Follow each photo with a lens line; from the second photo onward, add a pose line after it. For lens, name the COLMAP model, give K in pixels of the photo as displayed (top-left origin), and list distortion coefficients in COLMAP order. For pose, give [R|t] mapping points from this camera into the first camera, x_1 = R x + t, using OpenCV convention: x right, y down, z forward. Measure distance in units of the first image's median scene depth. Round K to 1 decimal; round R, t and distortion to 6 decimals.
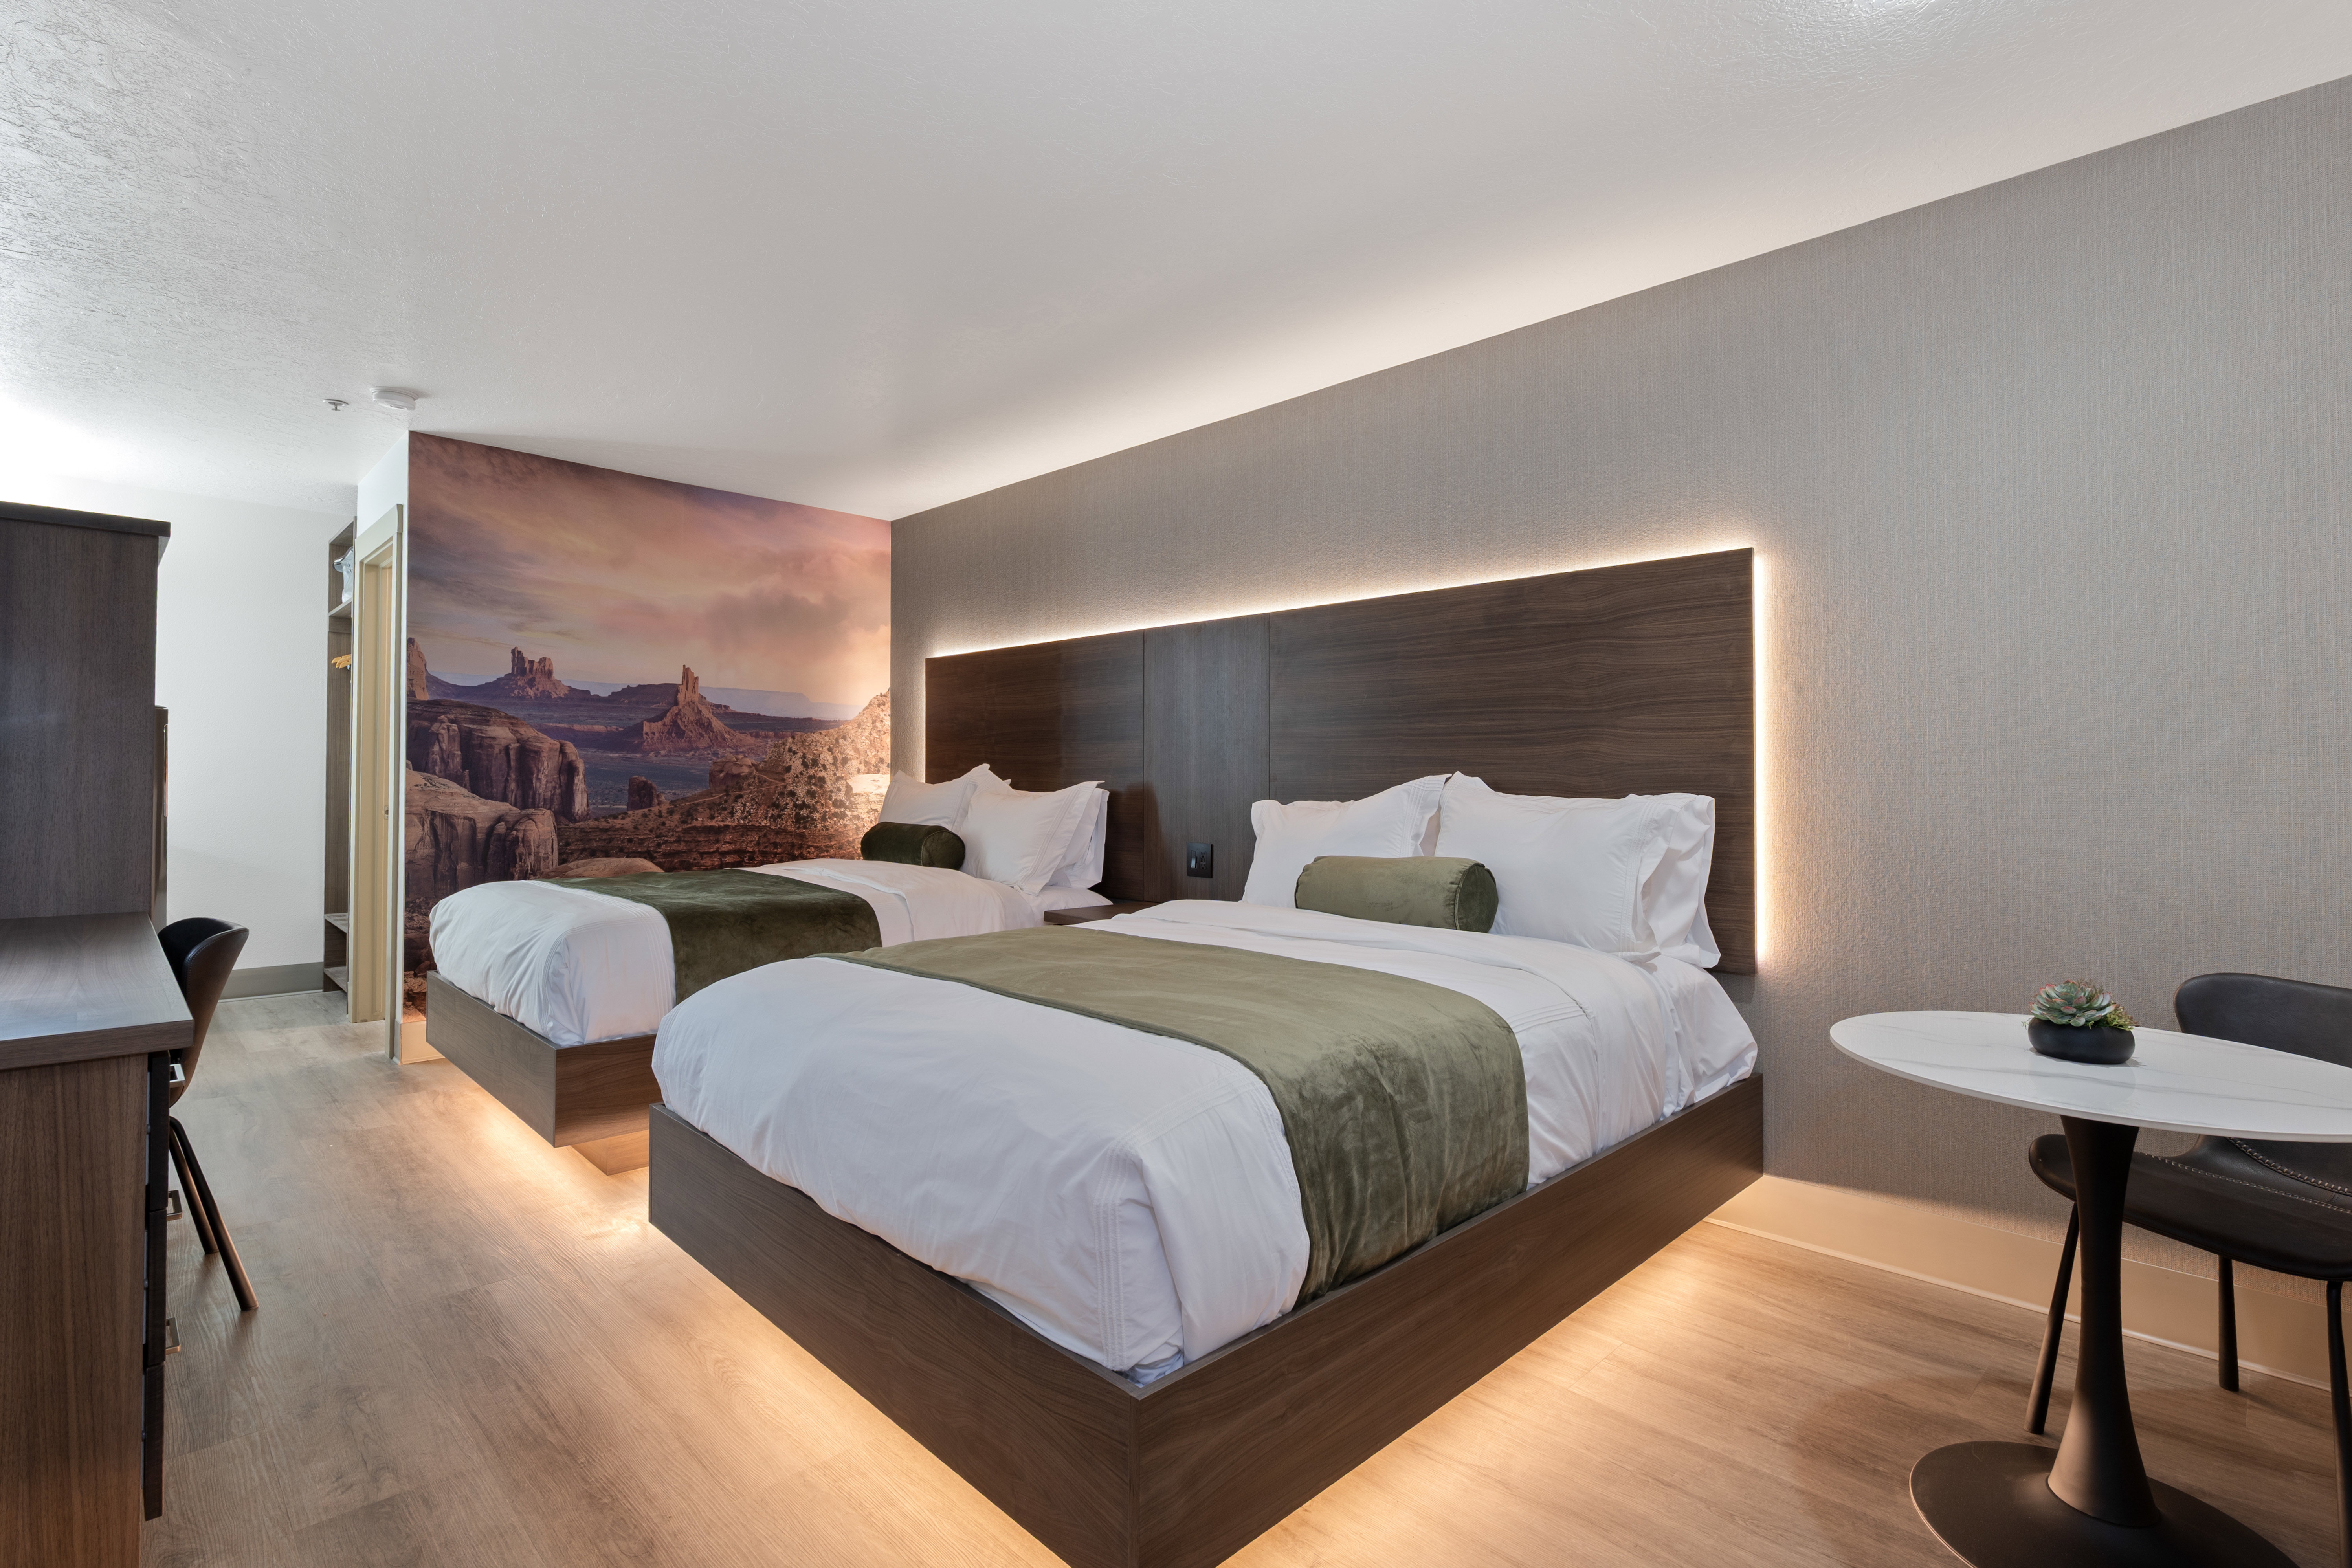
lens RADIAL K [[1071.3, 0, 1176.1], [0, 1071.3, 784.8], [0, 0, 1]] dist [-0.001482, 0.000079]
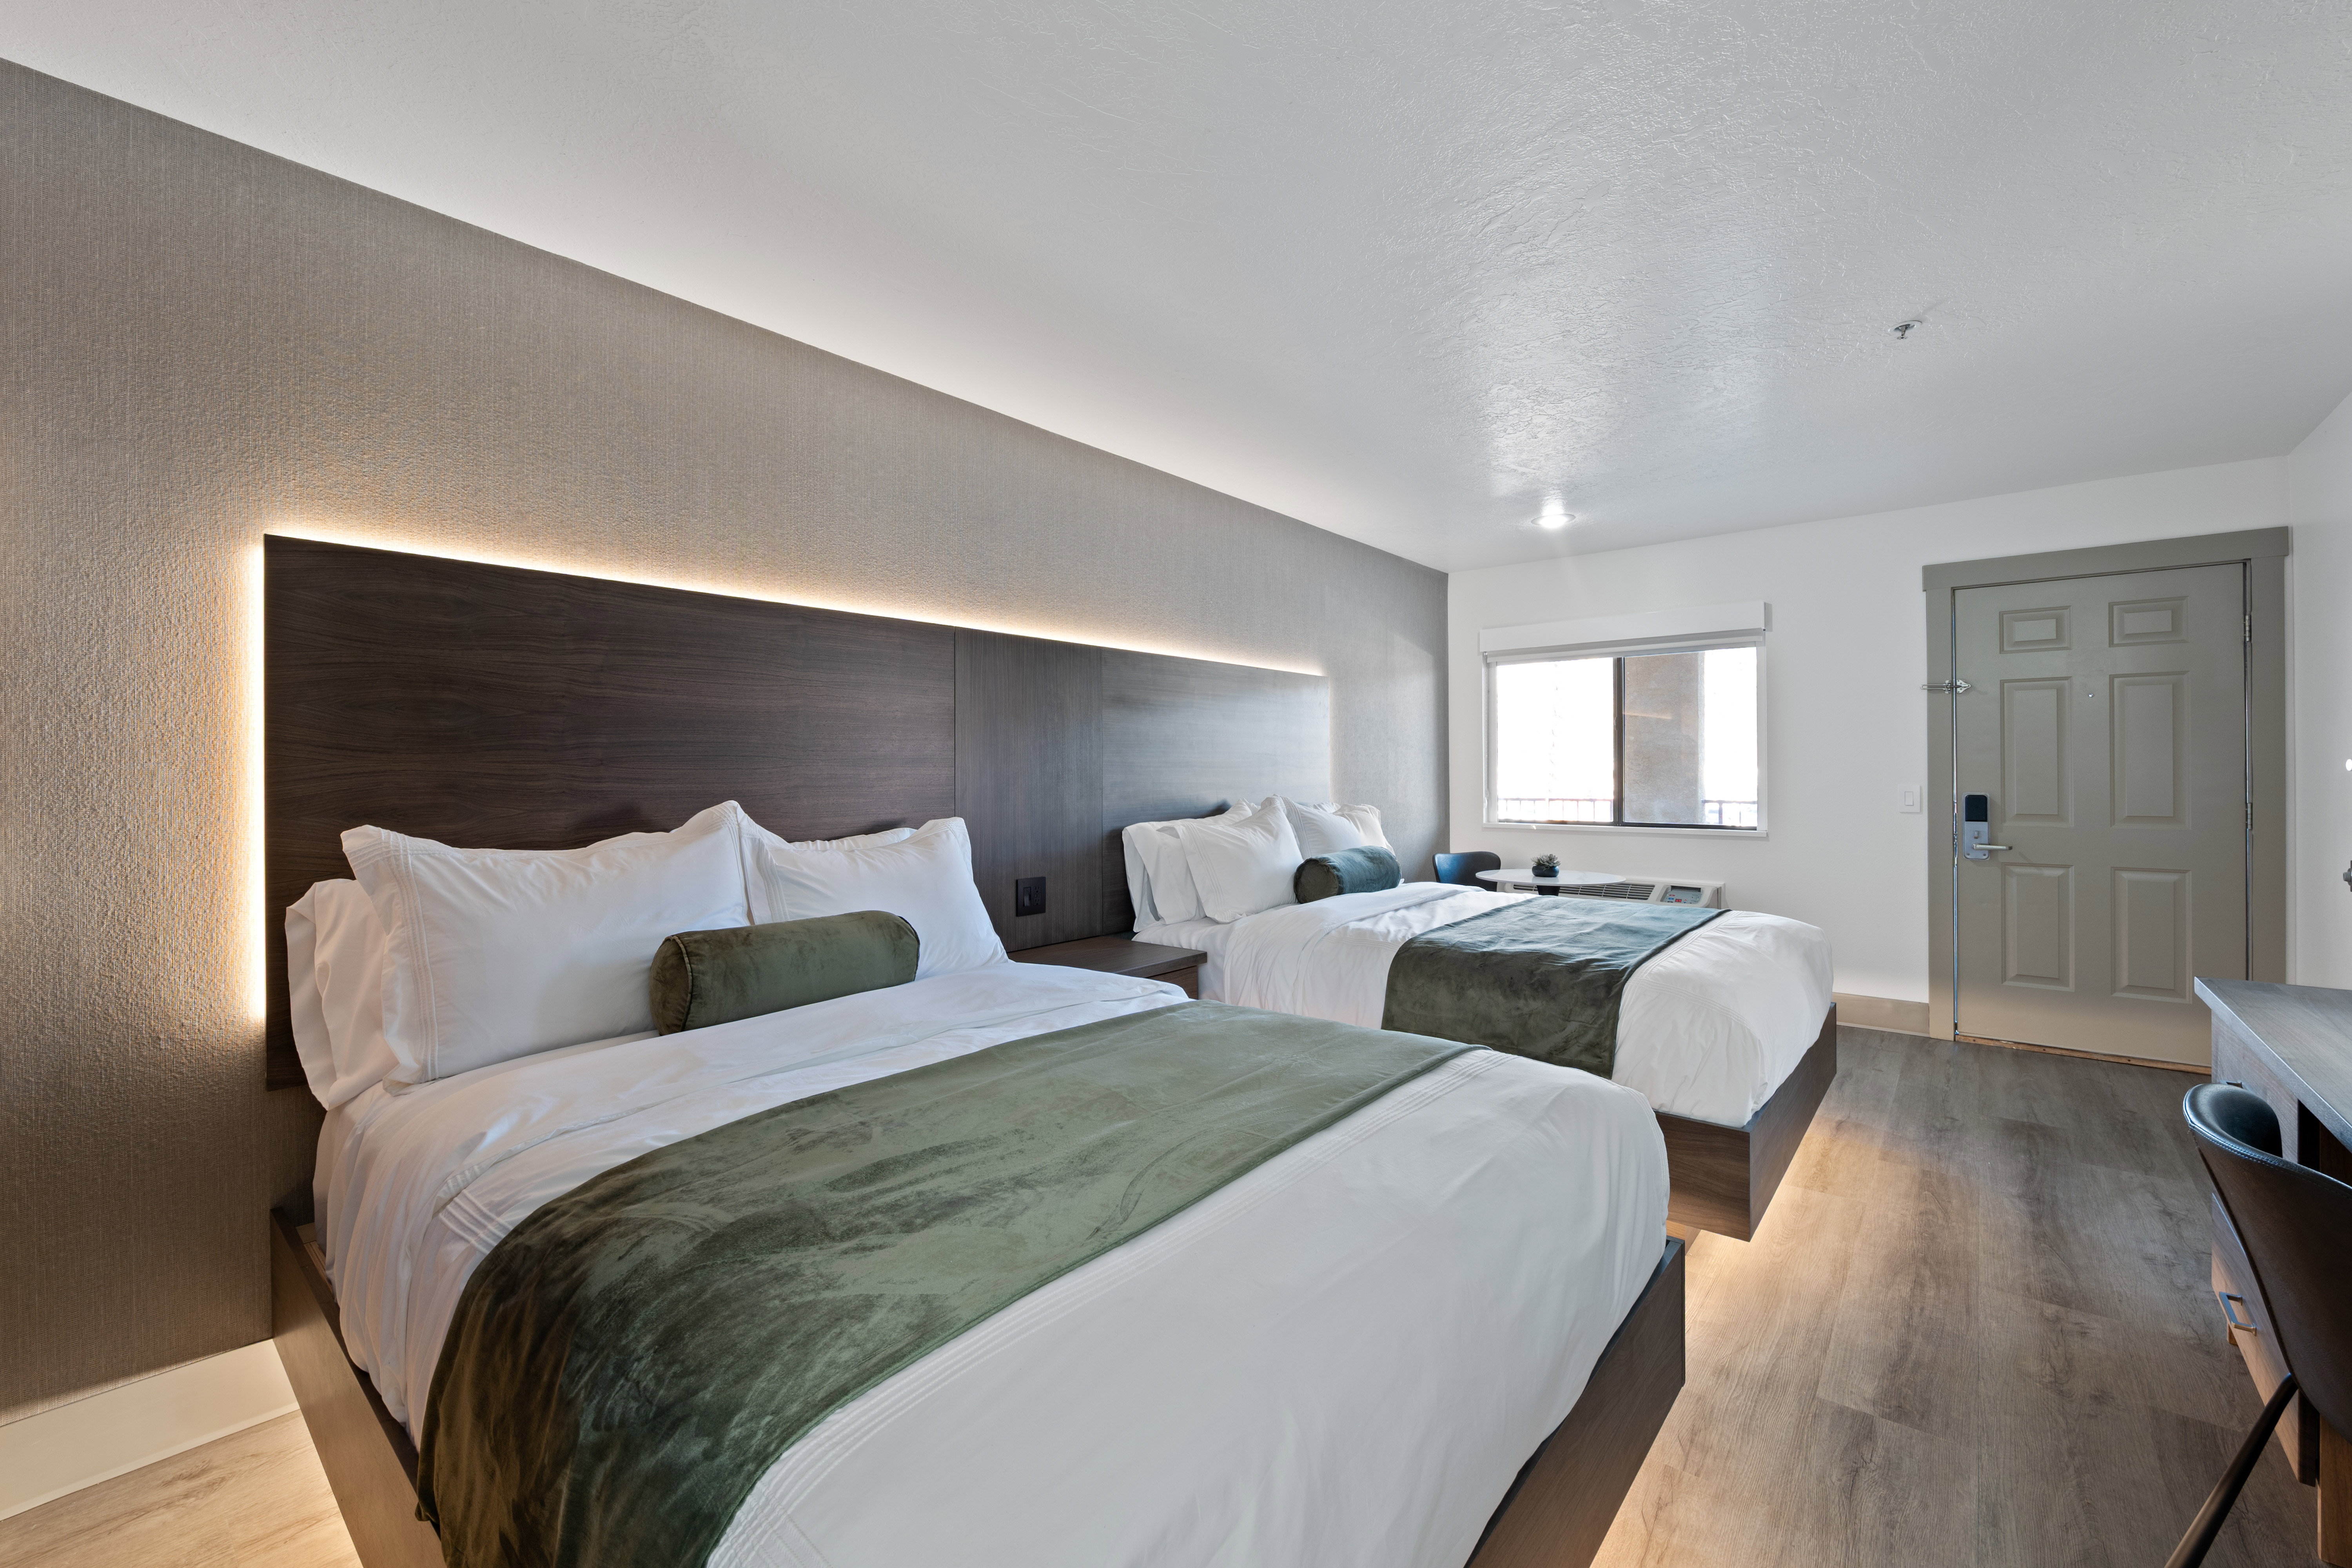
lens RADIAL K [[952.9, 0, 1179.1], [0, 952.9, 771.2], [0, 0, 1]] dist [-0.008303, 0.000474]
pose [[-0.075809, -0.005930, 0.997105, -0.586830], [0.016178, 0.999843, 0.007177, -0.029213], [-0.996991, 0.016675, -0.075701, 0.692119]]
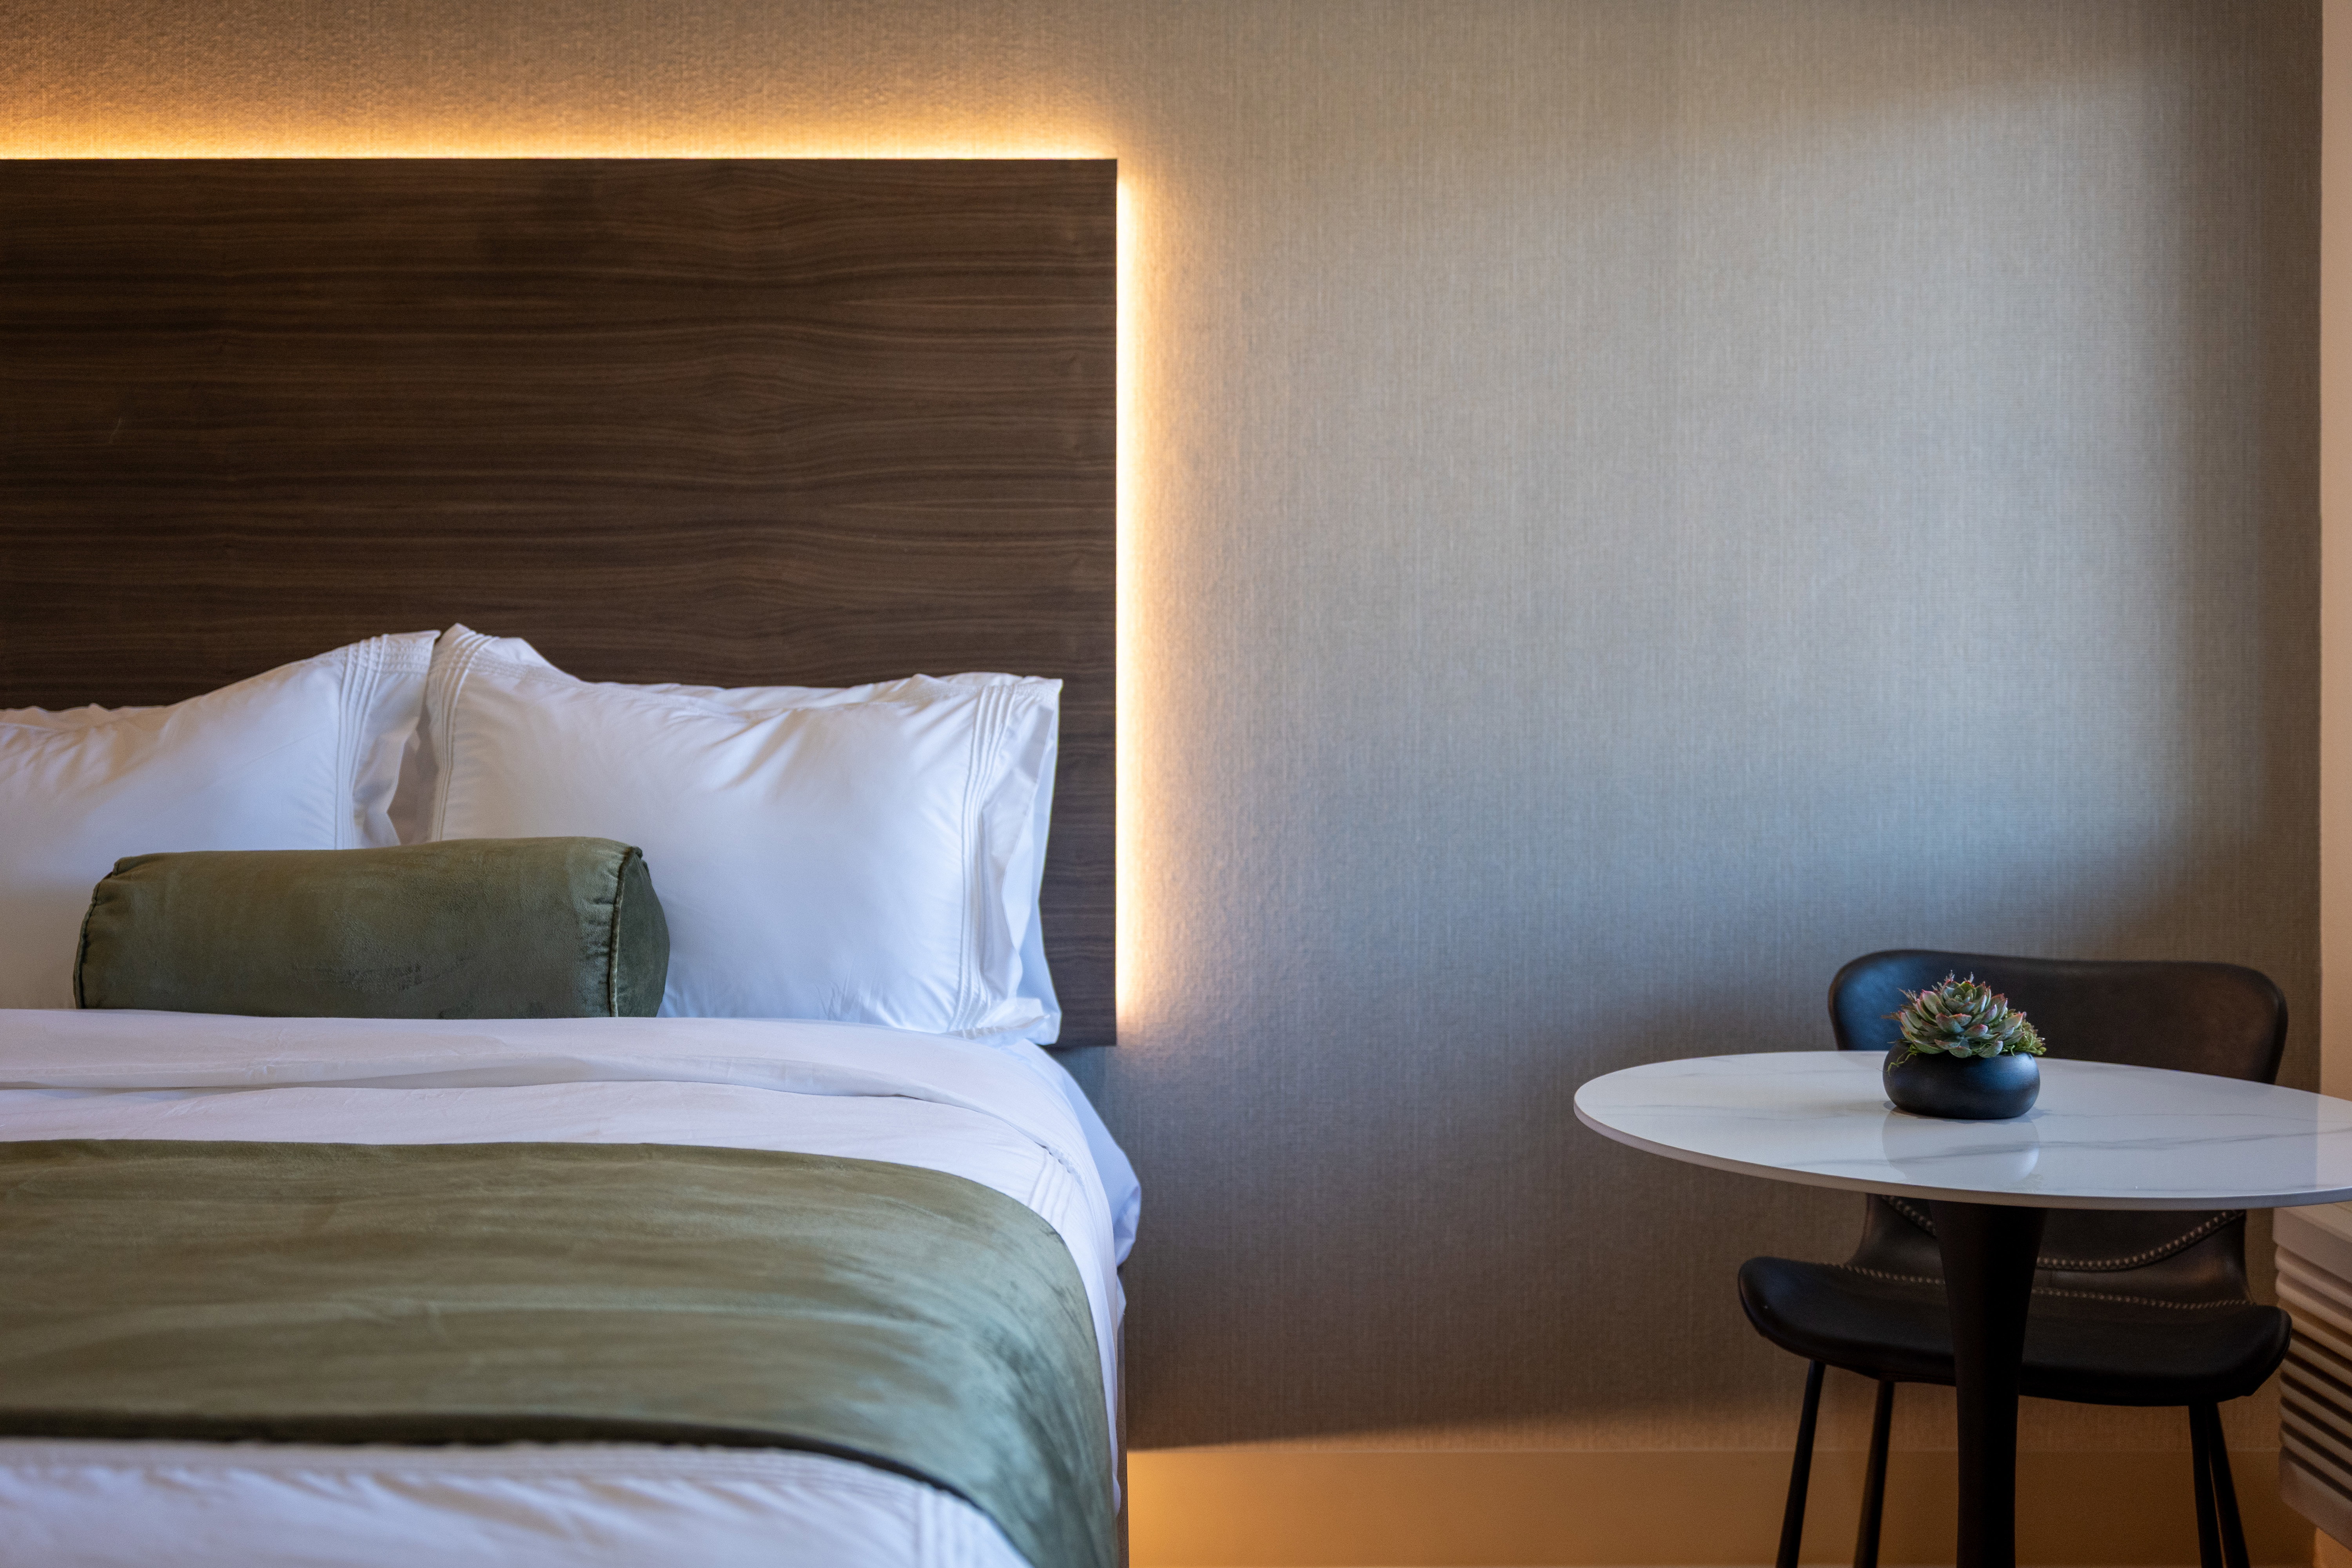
lens RADIAL K [[2364.8, 0, 1172.3], [0, 2364.8, 768.2], [0, 0, 1]] dist [-0.004797, 0.000000]
pose [[0.707657, -0.031514, 0.705853, -0.196190], [0.006693, 0.999259, 0.037904, 0.010439], [-0.706524, -0.022098, 0.707344, 0.225118]]
